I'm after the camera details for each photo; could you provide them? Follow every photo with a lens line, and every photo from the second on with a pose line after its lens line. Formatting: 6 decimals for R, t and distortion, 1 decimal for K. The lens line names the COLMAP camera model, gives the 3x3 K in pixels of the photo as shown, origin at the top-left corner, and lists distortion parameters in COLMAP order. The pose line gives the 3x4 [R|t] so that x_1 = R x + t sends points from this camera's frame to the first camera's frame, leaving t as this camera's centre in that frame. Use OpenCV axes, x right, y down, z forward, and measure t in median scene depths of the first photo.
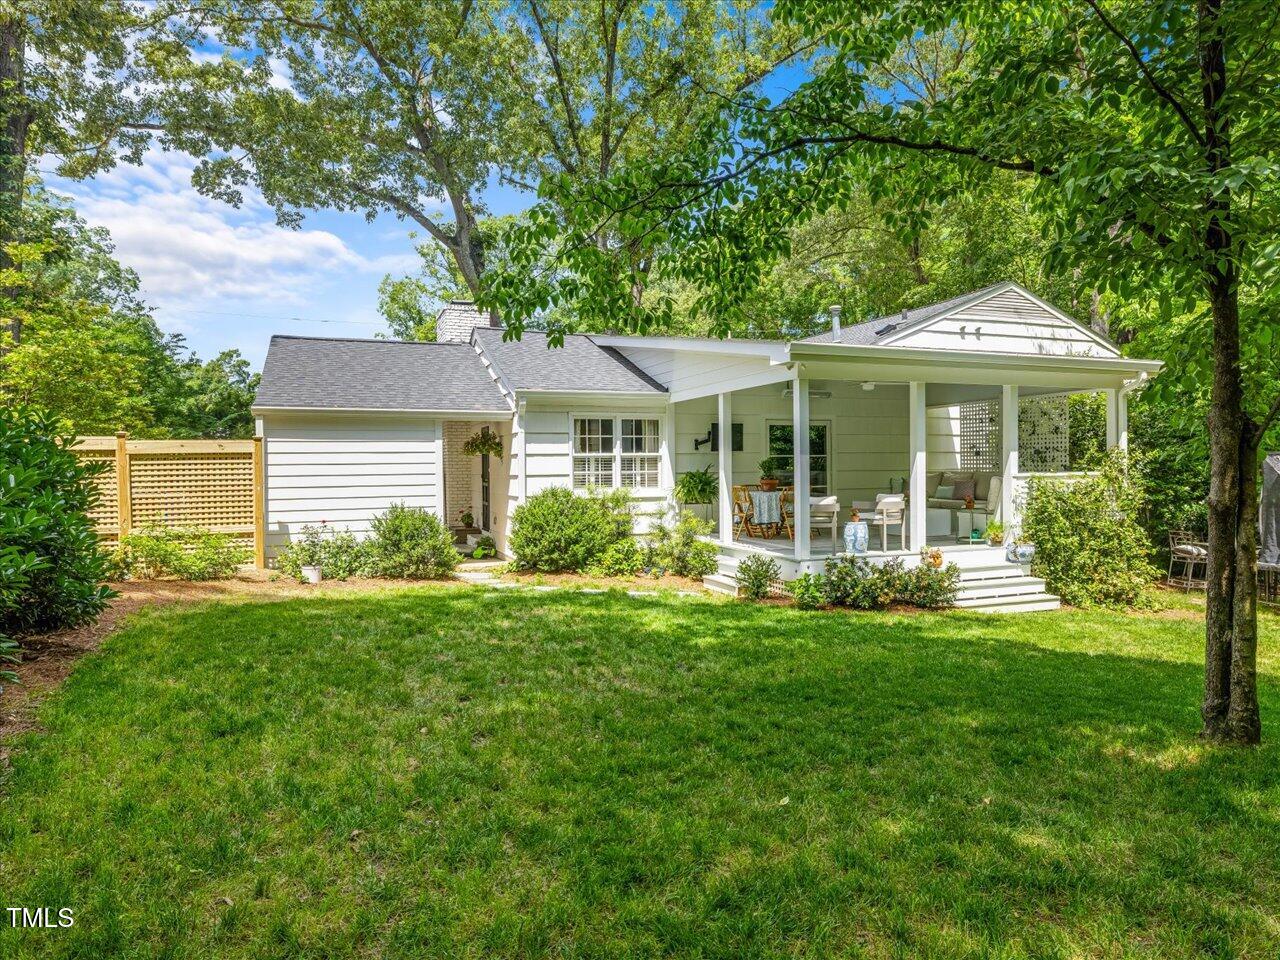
lens RADIAL K [[832.8, 0, 606.8], [0, 832.8, 478.7], [0, 0, 1]] dist [0.004158, 0.003623]
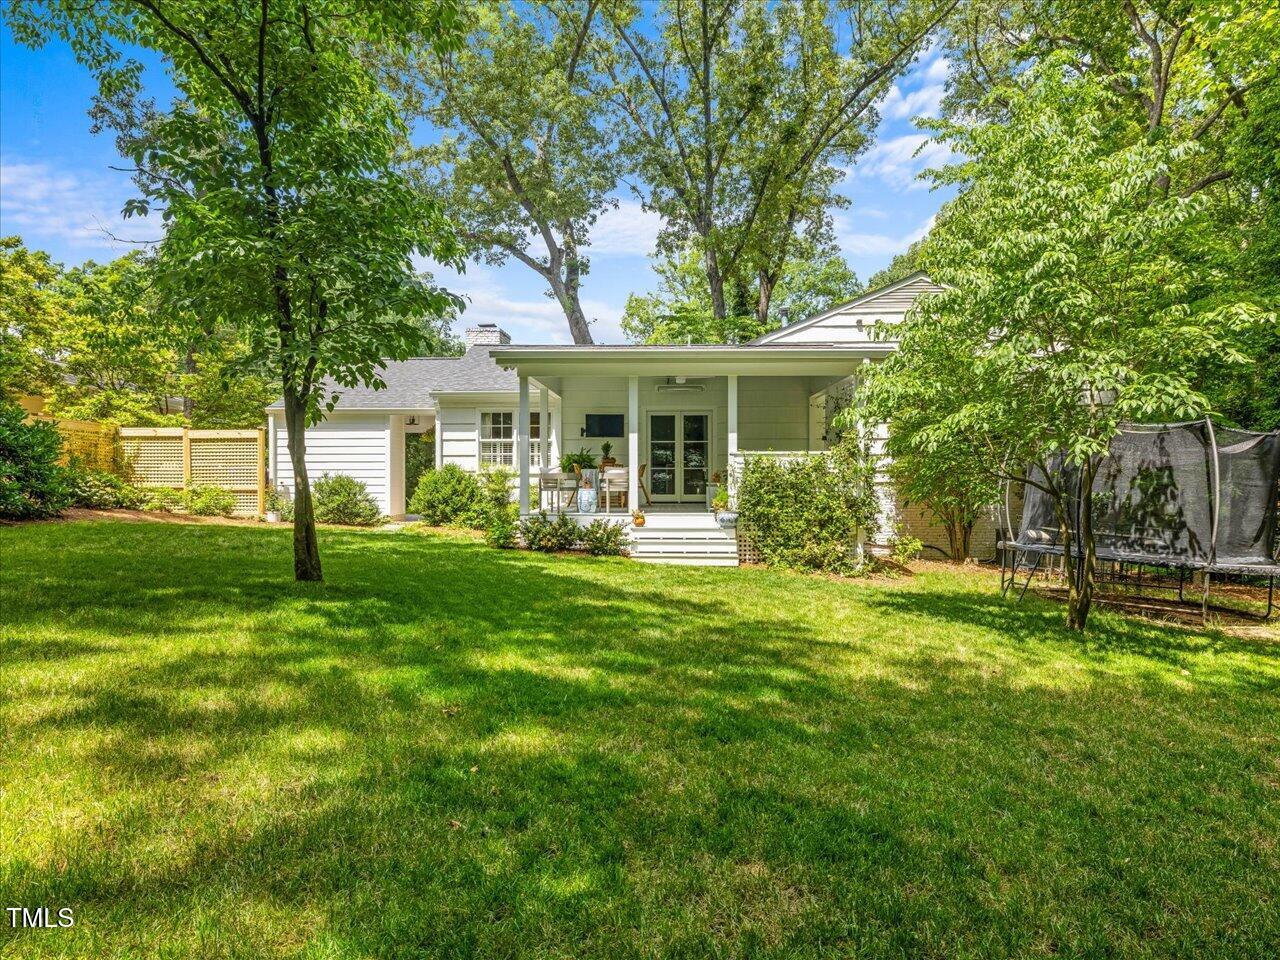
lens RADIAL K [[832.8, 0, 606.8], [0, 832.8, 478.7], [0, 0, 1]] dist [0.004158, 0.003623]
pose [[0.910055, 0.014185, -0.414245, 0.673824], [-0.017019, 0.999850, -0.003150, 0.031896], [0.414138, 0.009917, 0.910160, -0.105904]]
